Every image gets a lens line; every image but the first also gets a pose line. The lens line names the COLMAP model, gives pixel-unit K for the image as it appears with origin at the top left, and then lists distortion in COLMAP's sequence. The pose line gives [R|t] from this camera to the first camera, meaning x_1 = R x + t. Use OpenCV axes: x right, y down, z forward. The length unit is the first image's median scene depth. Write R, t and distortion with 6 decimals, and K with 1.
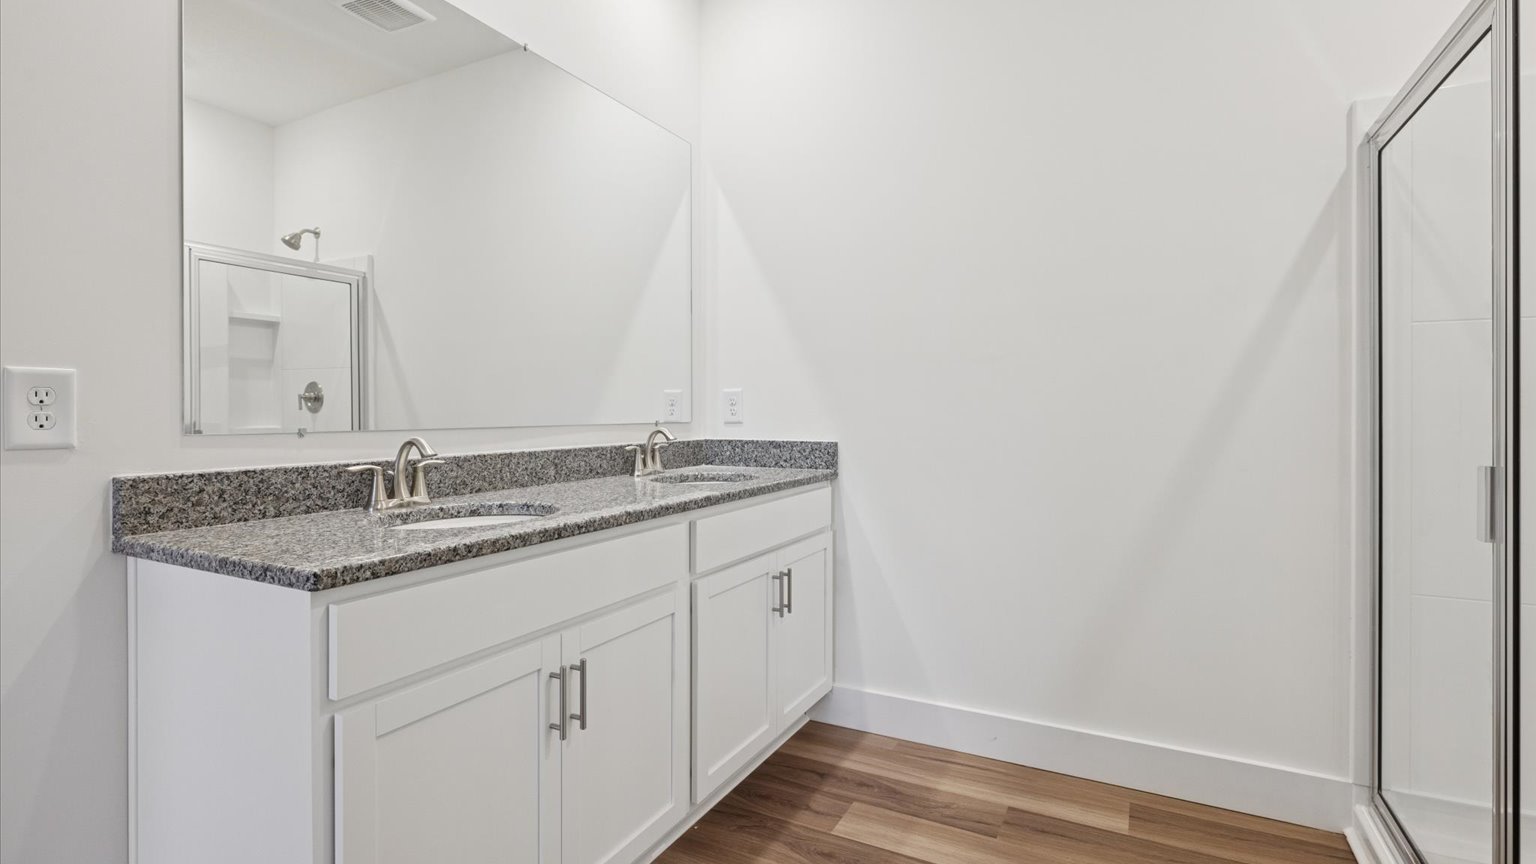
lens RADIAL K [[744.4, 0, 769.1], [0, 744.4, 411.0], [0, 0, 1]] dist [-0.002179, 0.000269]
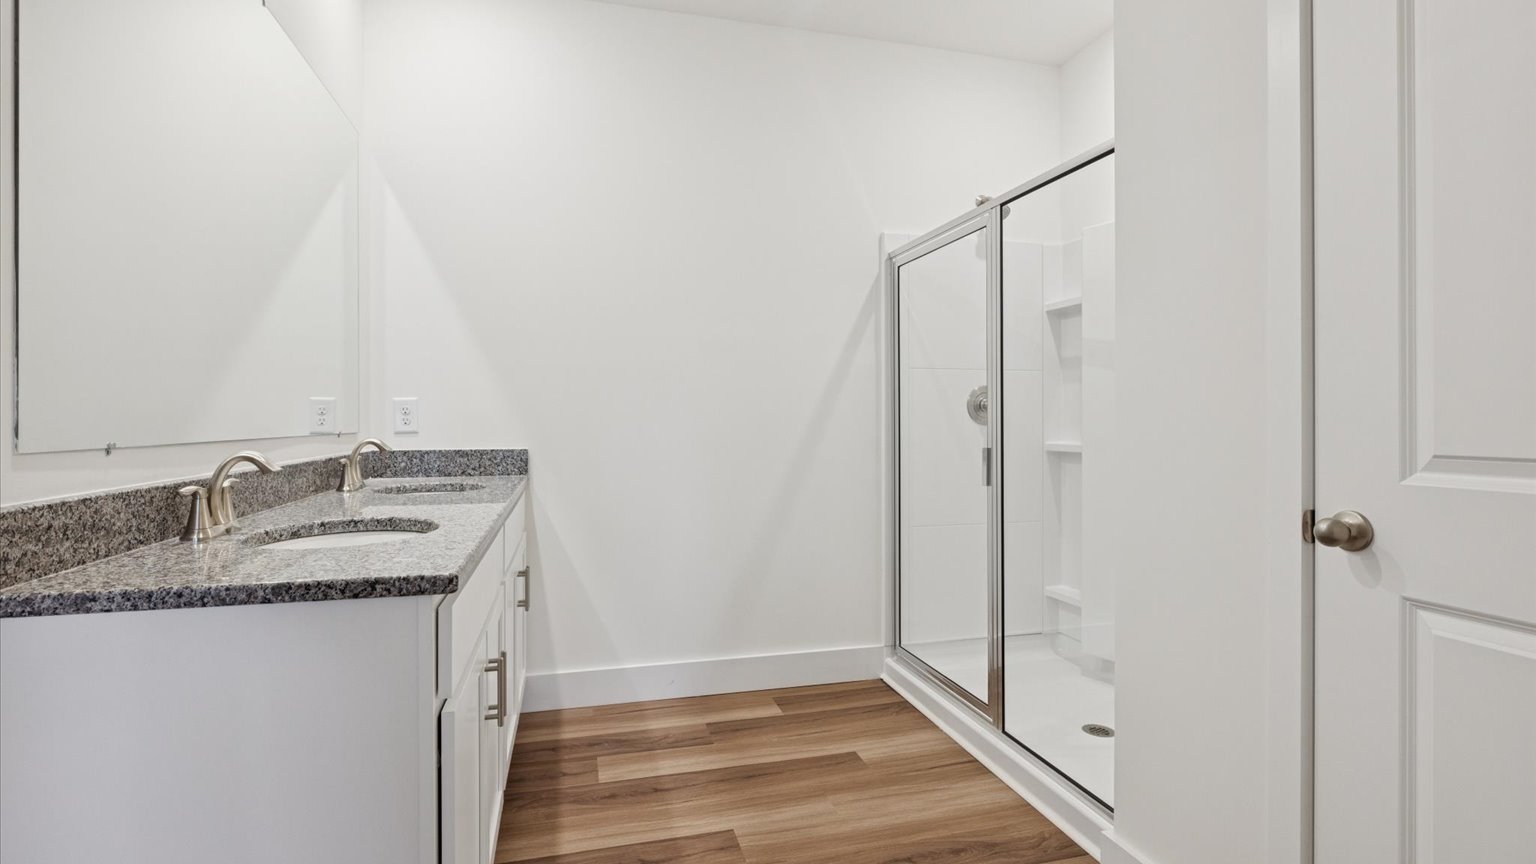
lens RADIAL K [[744.4, 0, 769.1], [0, 744.4, 411.0], [0, 0, 1]] dist [-0.002179, 0.000269]
pose [[0.733848, 0.006153, 0.679286, -0.494219], [0.002111, 0.999933, -0.011338, -0.000648], [-0.679311, 0.009754, 0.733786, -0.038426]]
